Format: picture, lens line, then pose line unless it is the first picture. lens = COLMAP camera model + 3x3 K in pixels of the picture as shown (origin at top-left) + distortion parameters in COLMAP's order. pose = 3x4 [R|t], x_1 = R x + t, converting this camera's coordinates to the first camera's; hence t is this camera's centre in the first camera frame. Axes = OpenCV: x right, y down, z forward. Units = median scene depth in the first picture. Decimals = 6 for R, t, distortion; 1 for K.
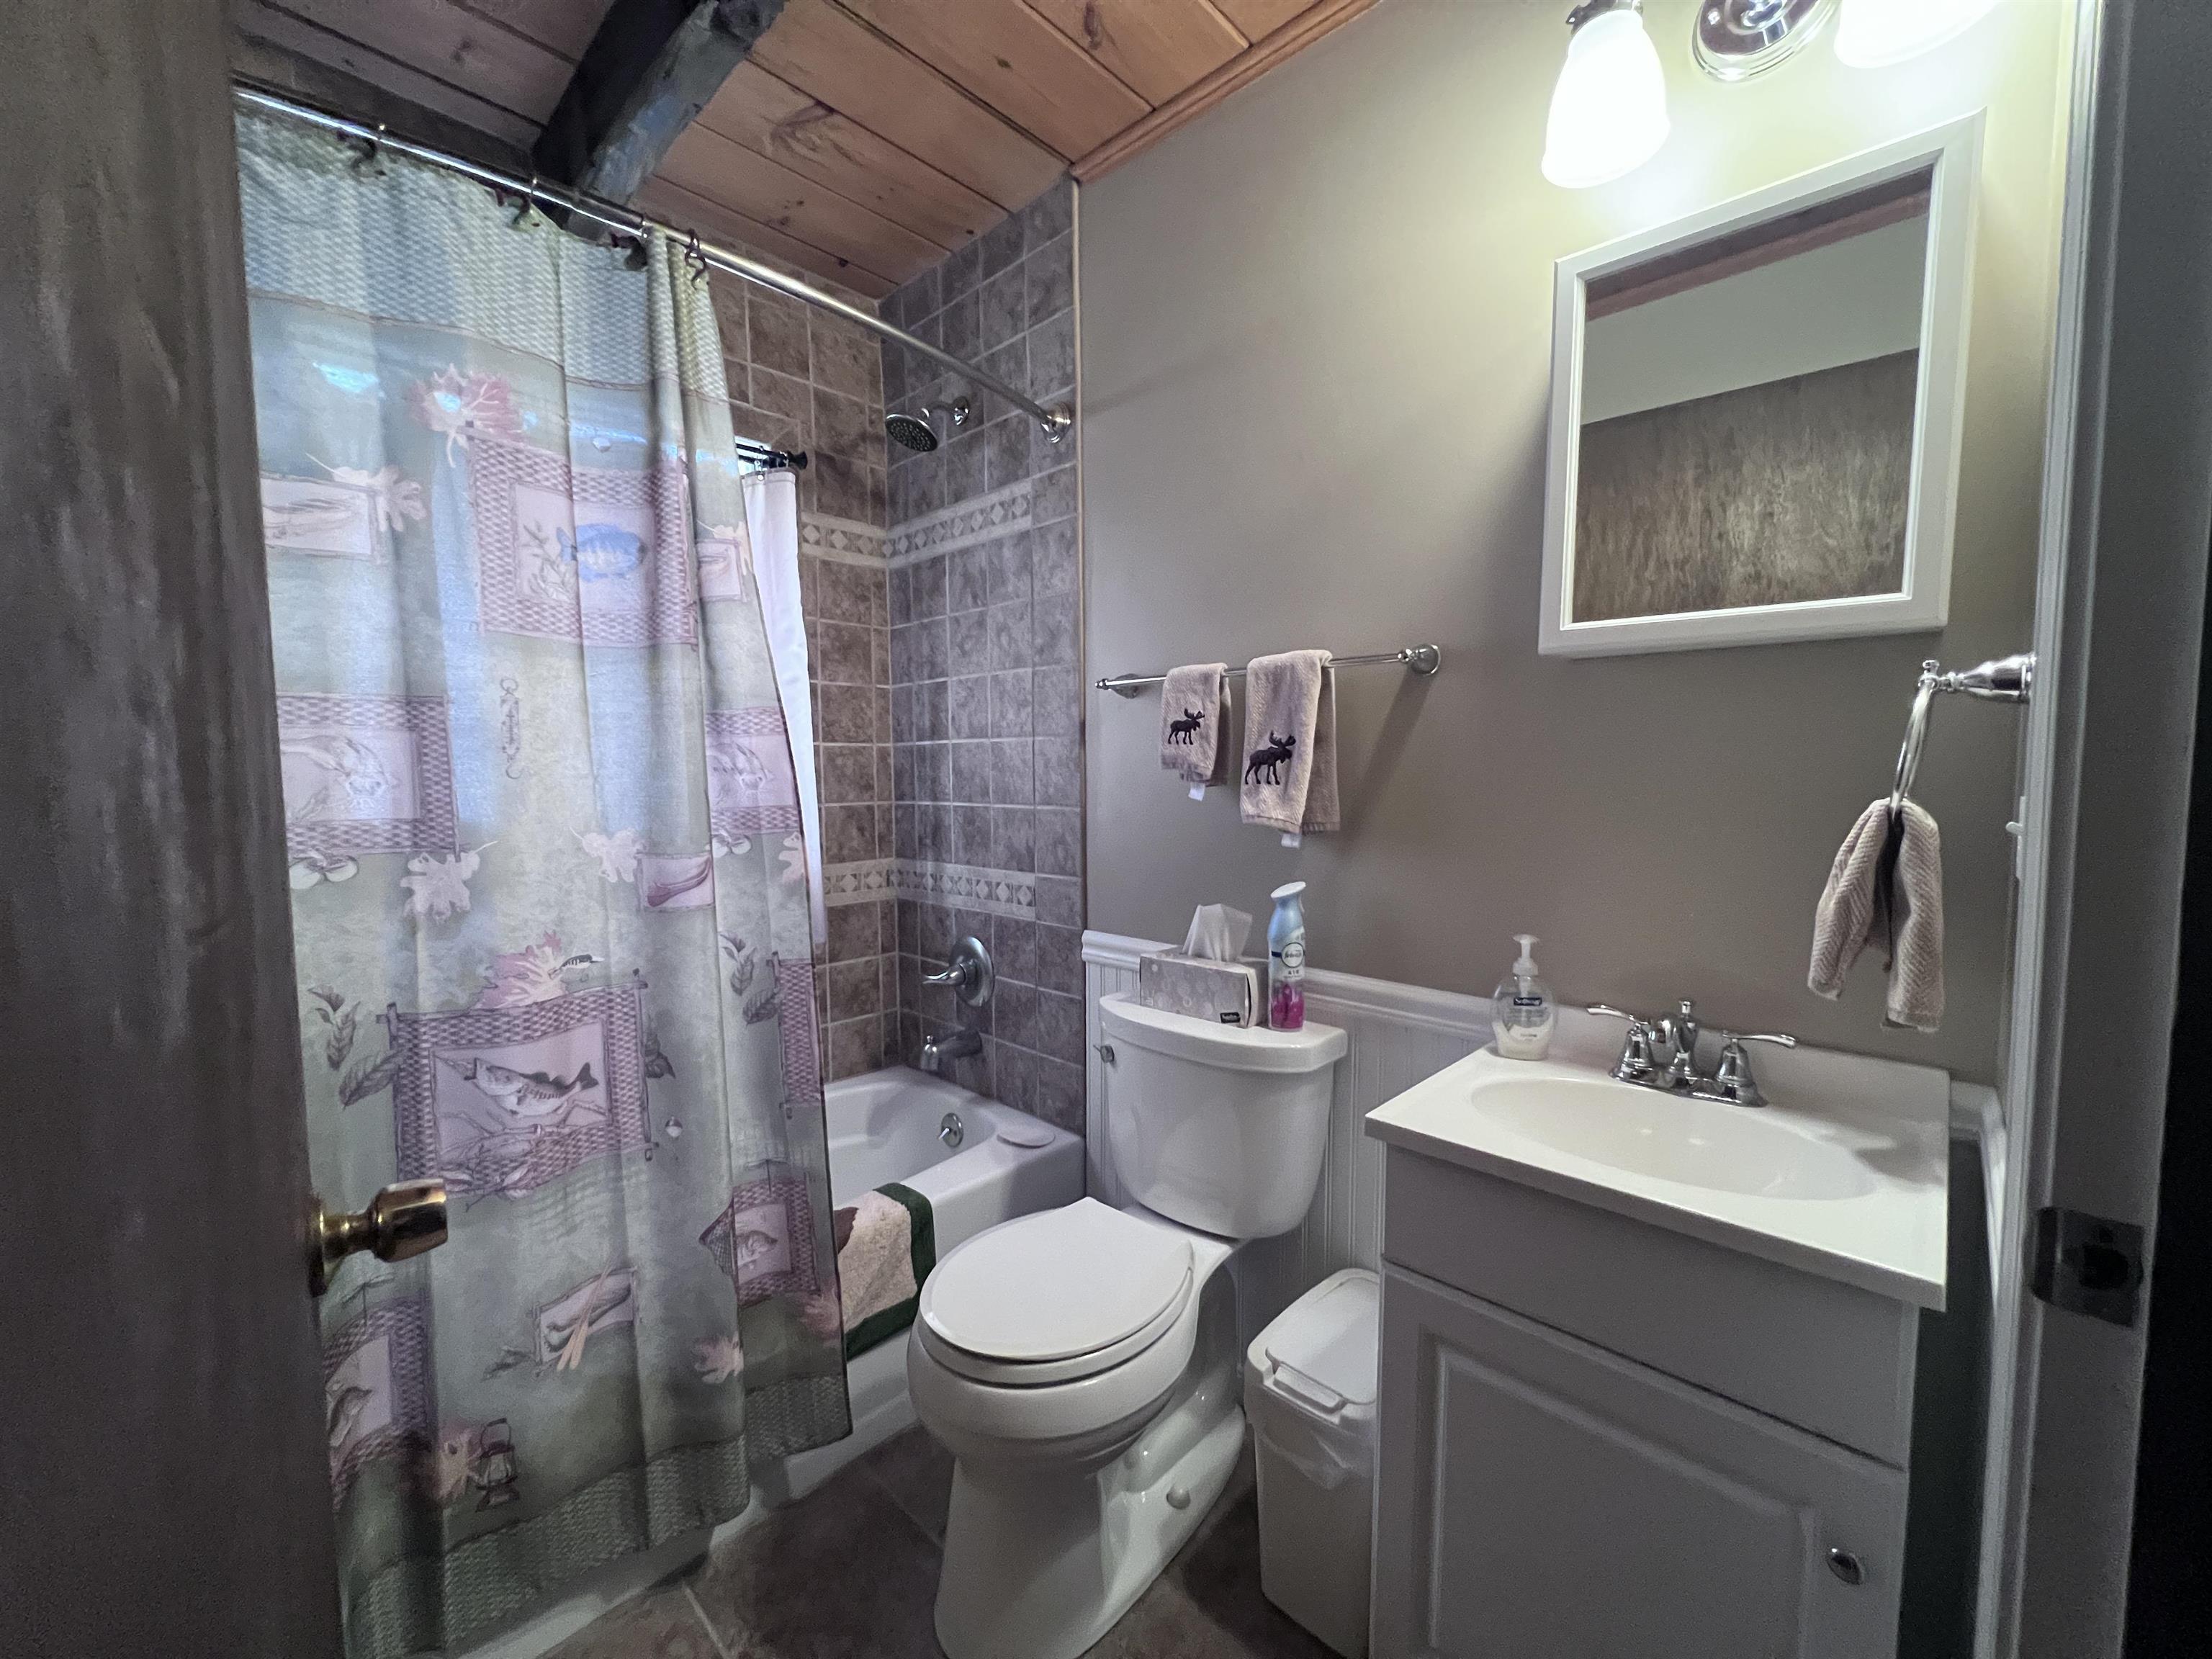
lens RADIAL K [[880.6, 0, 1101.7], [0, 880.6, 832.6], [0, 0, 1]] dist [-0.003451, 0.000104]
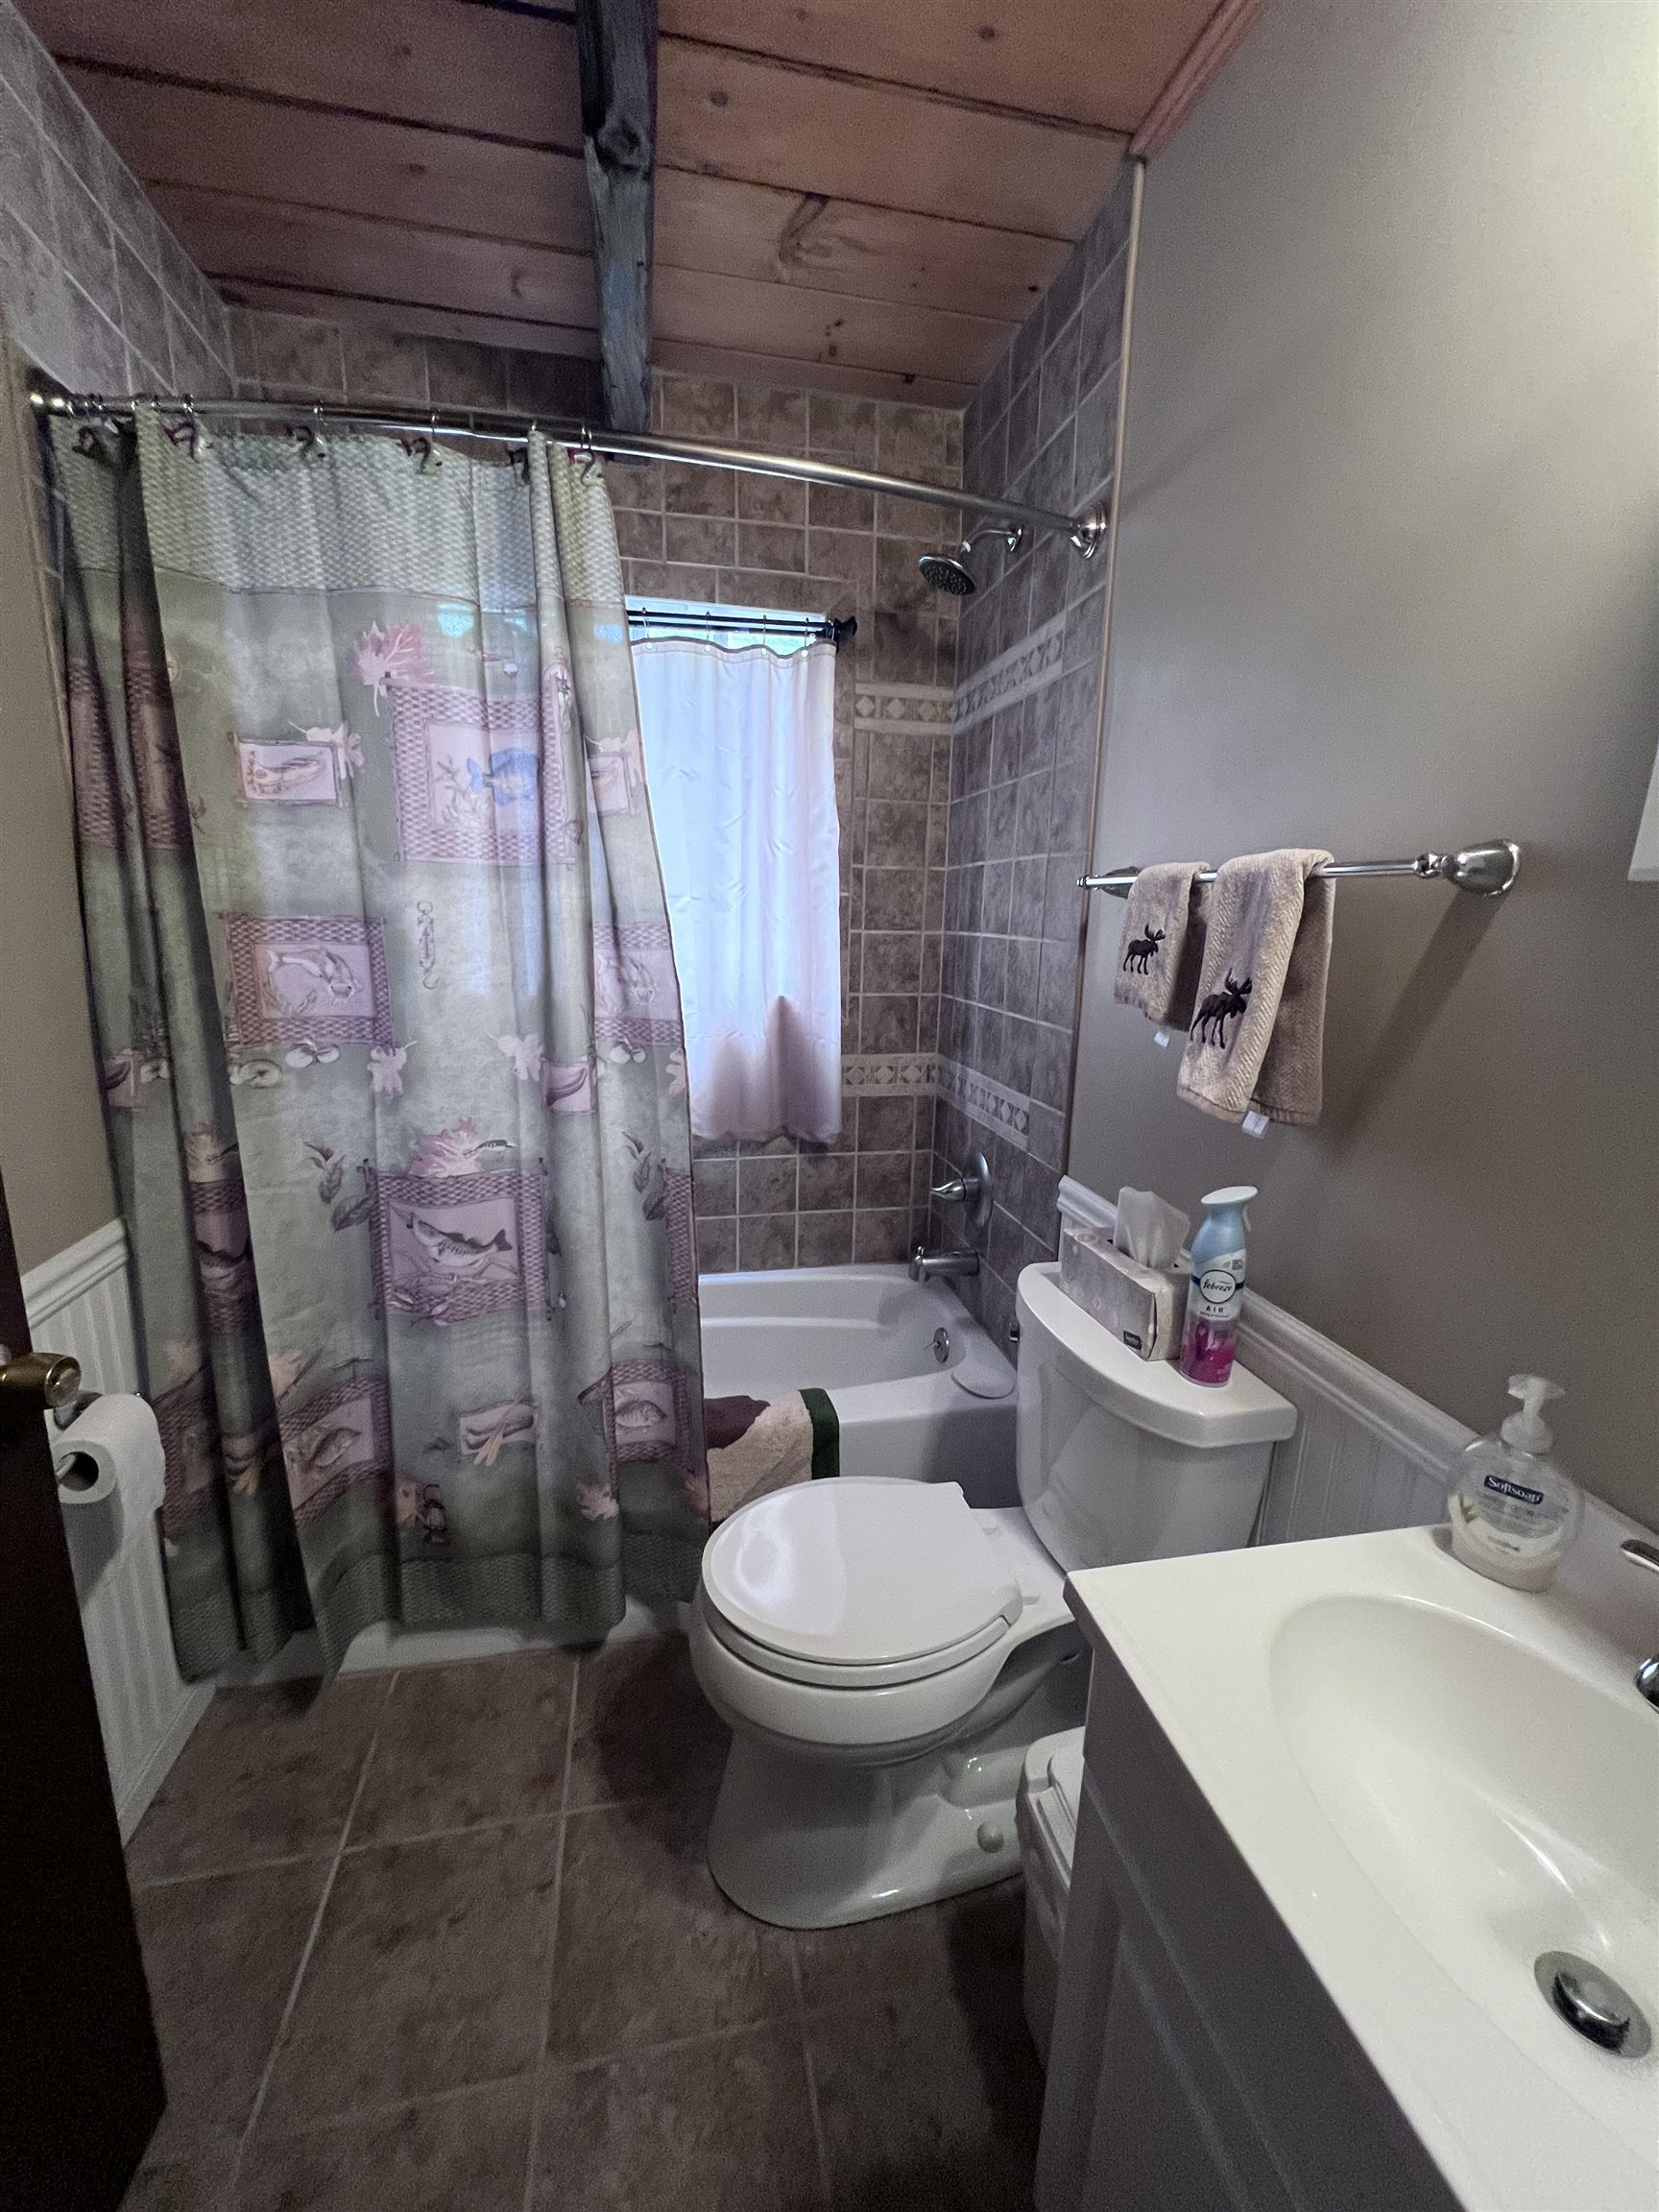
lens RADIAL K [[880.6, 0, 826.9], [0, 880.6, 1102.5], [0, 0, 1]] dist [-0.003451, 0.000104]
pose [[0.822363, 0.143315, -0.550618, 0.342740], [-0.066515, 0.985337, 0.157122, -0.103655], [0.565062, -0.092587, 0.819837, 0.256551]]
